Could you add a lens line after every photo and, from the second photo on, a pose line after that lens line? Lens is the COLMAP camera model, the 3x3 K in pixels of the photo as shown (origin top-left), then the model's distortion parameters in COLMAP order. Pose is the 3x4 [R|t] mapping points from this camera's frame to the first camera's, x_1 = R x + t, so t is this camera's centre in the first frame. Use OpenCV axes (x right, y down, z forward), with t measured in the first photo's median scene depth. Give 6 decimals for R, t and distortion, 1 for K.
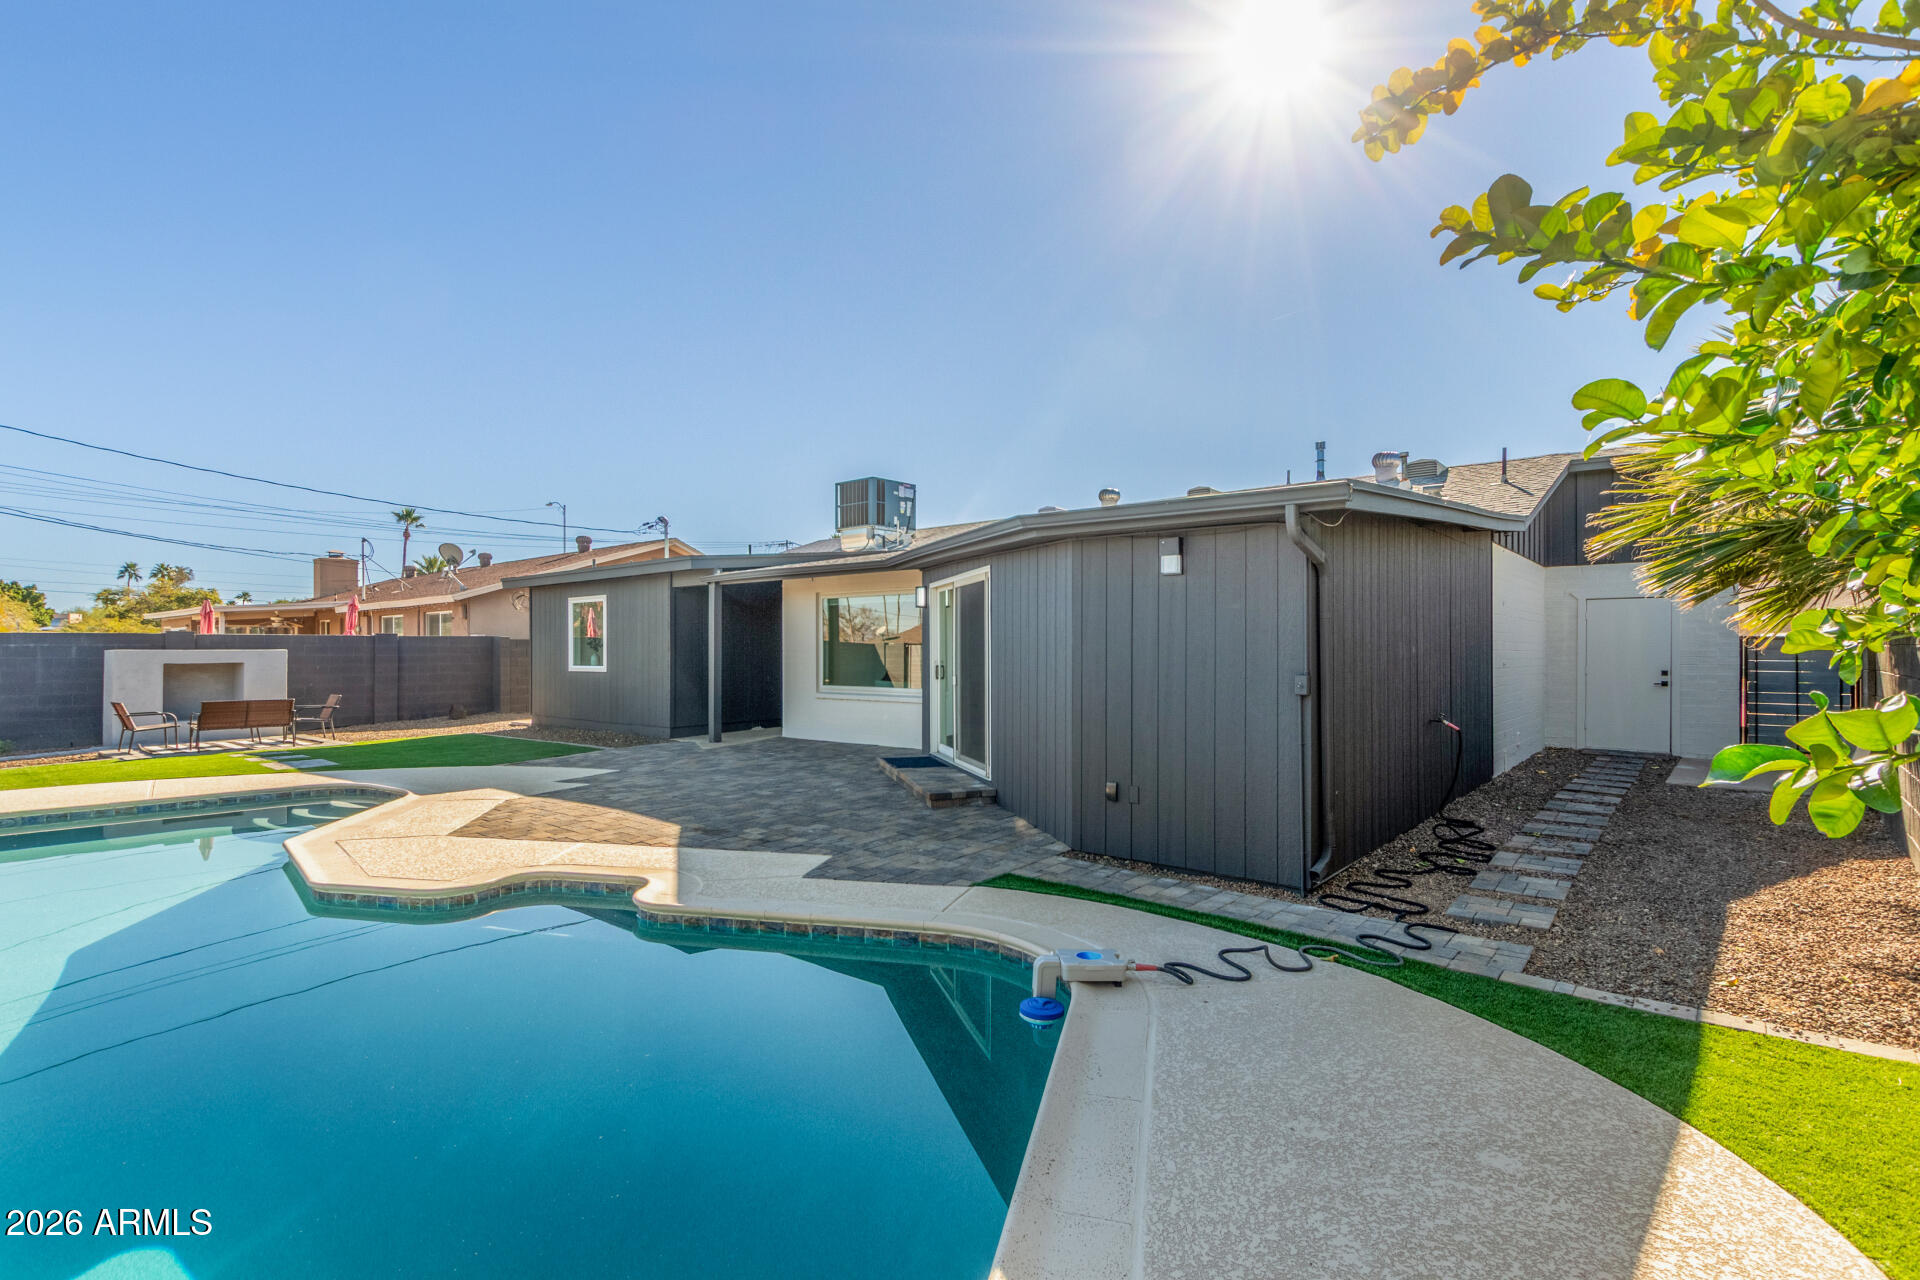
lens RADIAL K [[893.5, 0, 970.5], [0, 893.5, 643.9], [0, 0, 1]] dist [0.005020, 0.000820]
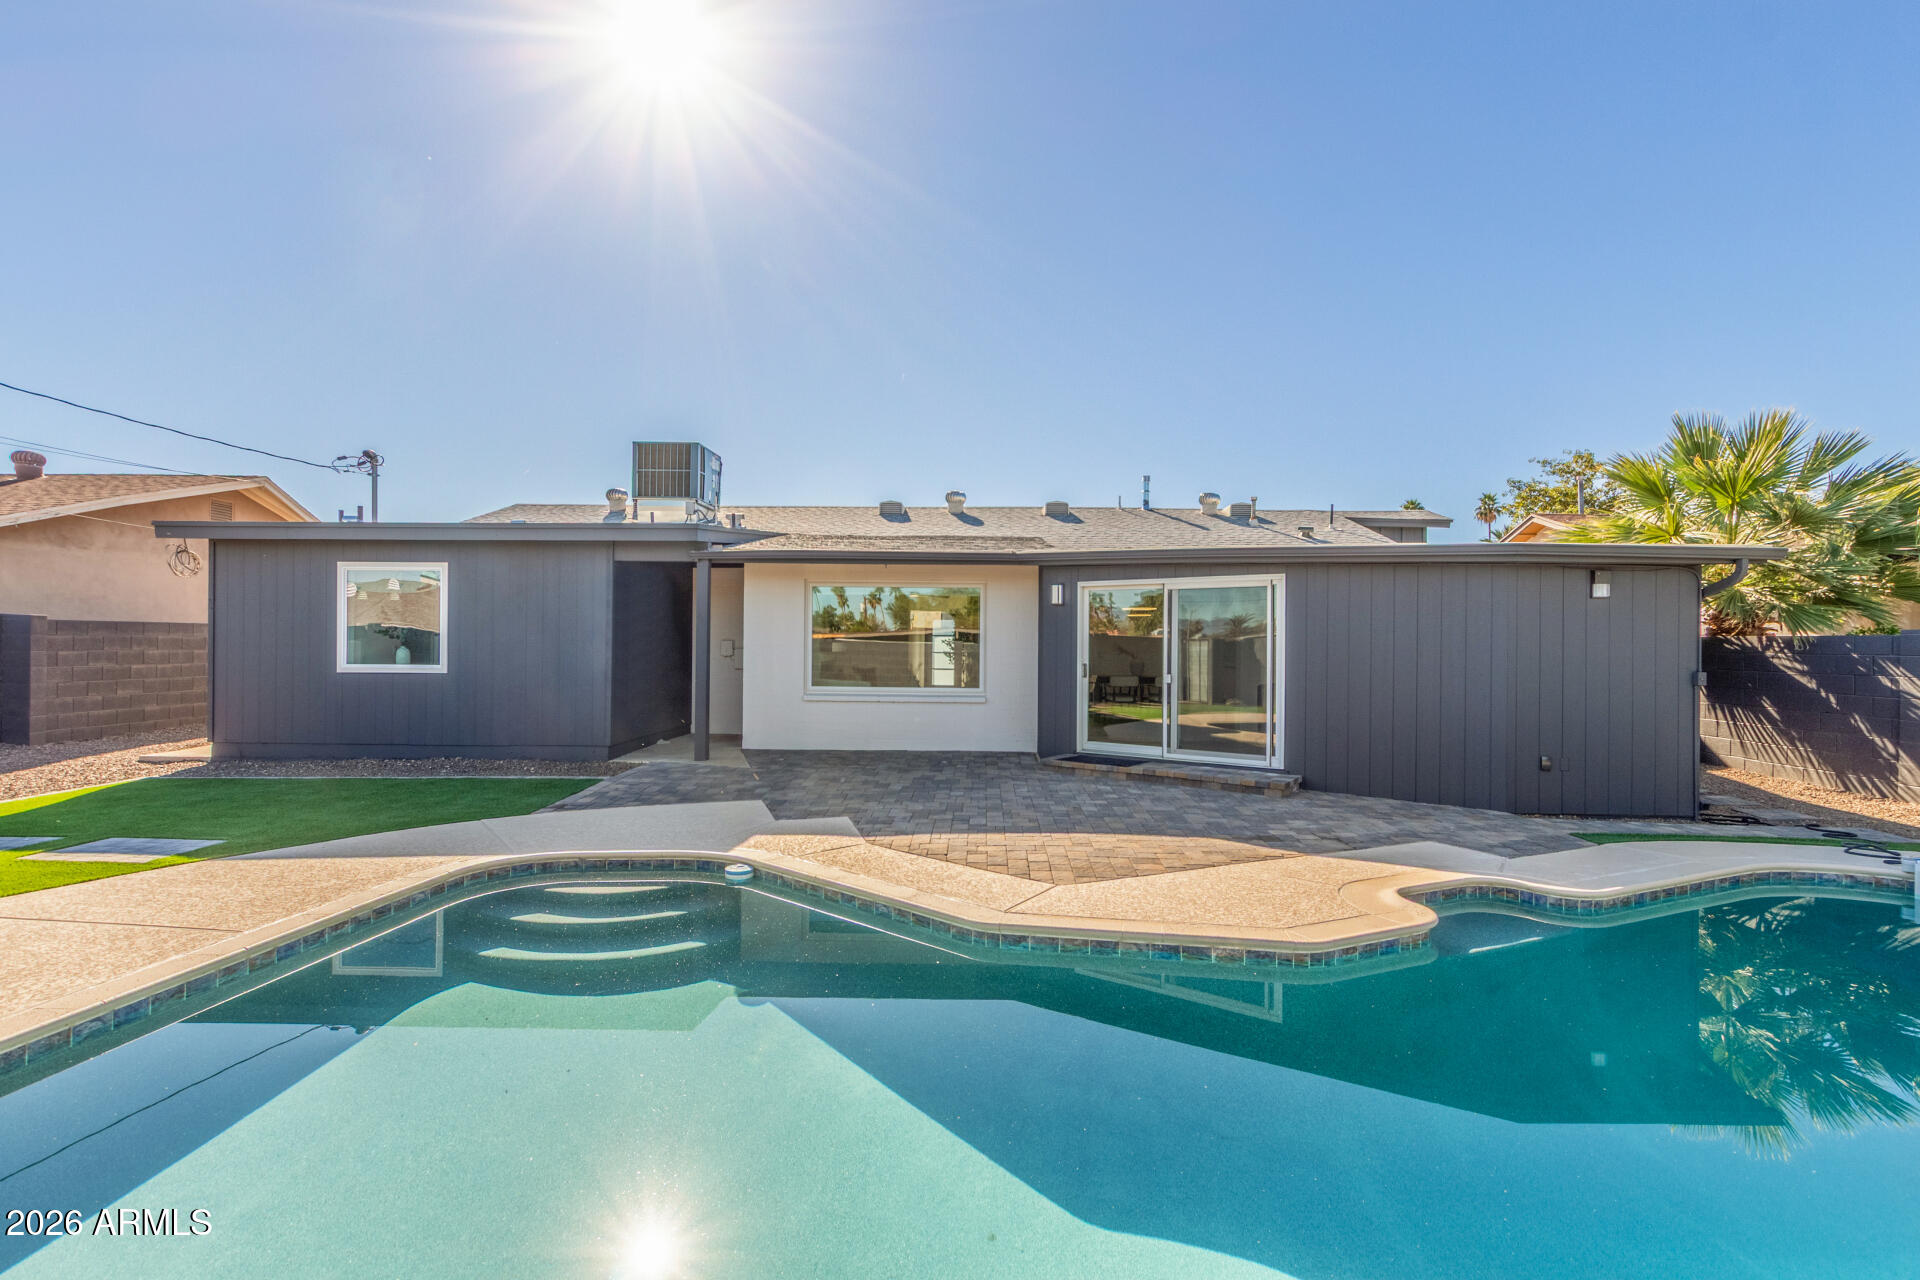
lens RADIAL K [[893.5, 0, 965.2], [0, 893.5, 650.5], [0, 0, 1]] dist [0.005020, 0.000820]
pose [[0.786682, 0.006805, 0.617321, -0.442539], [-0.015114, 0.999852, 0.008239, 0.001314], [-0.617173, -0.015812, 0.786668, 0.171902]]
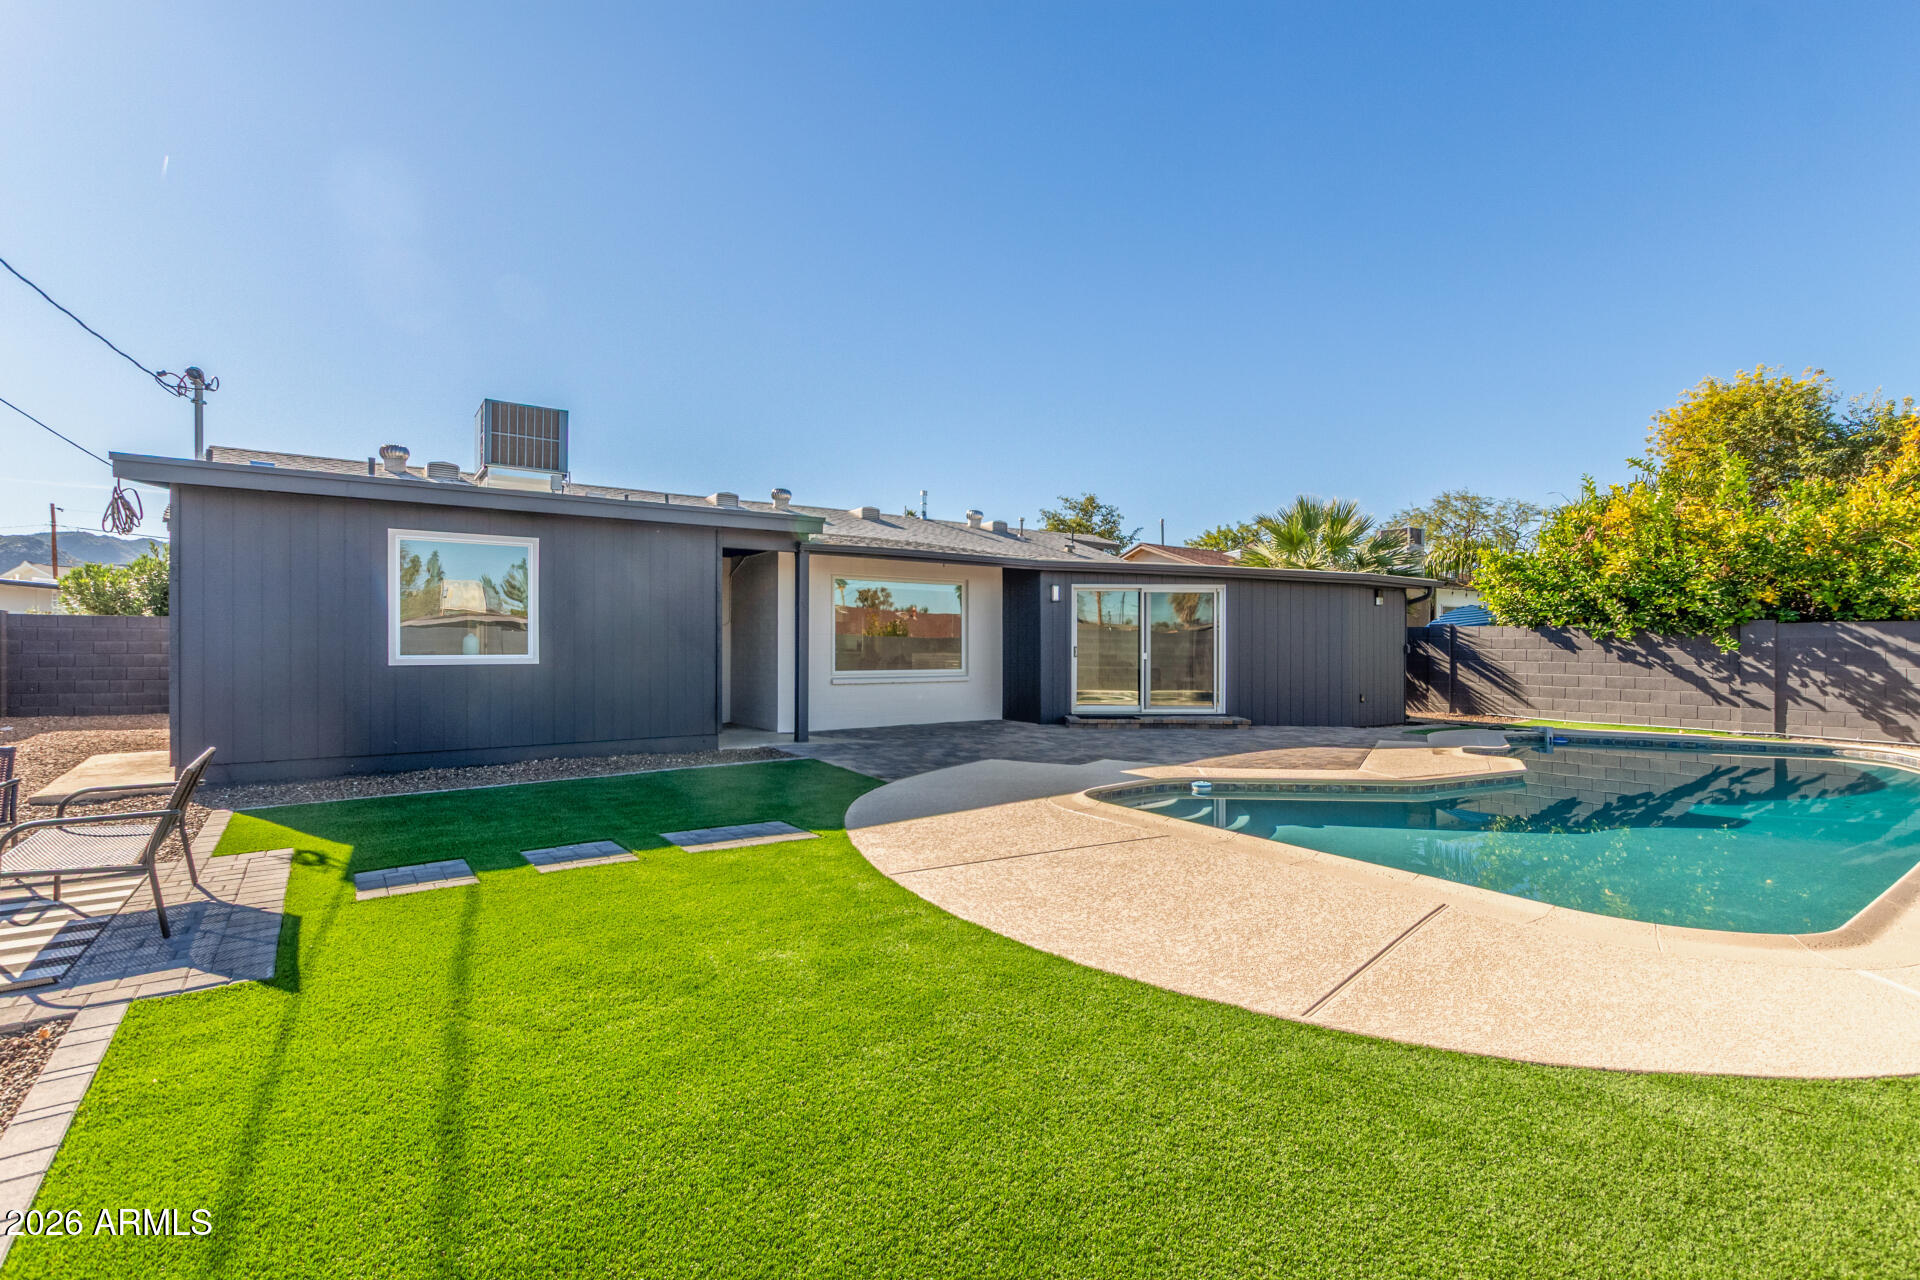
lens RADIAL K [[893.5, 0, 965.6], [0, 893.5, 642.0], [0, 0, 1]] dist [0.005020, 0.000820]
pose [[0.257398, 0.004880, 0.966293, -0.787097], [-0.010115, 0.999946, -0.002355, 0.012511], [-0.966253, -0.009168, 0.257433, 0.475889]]
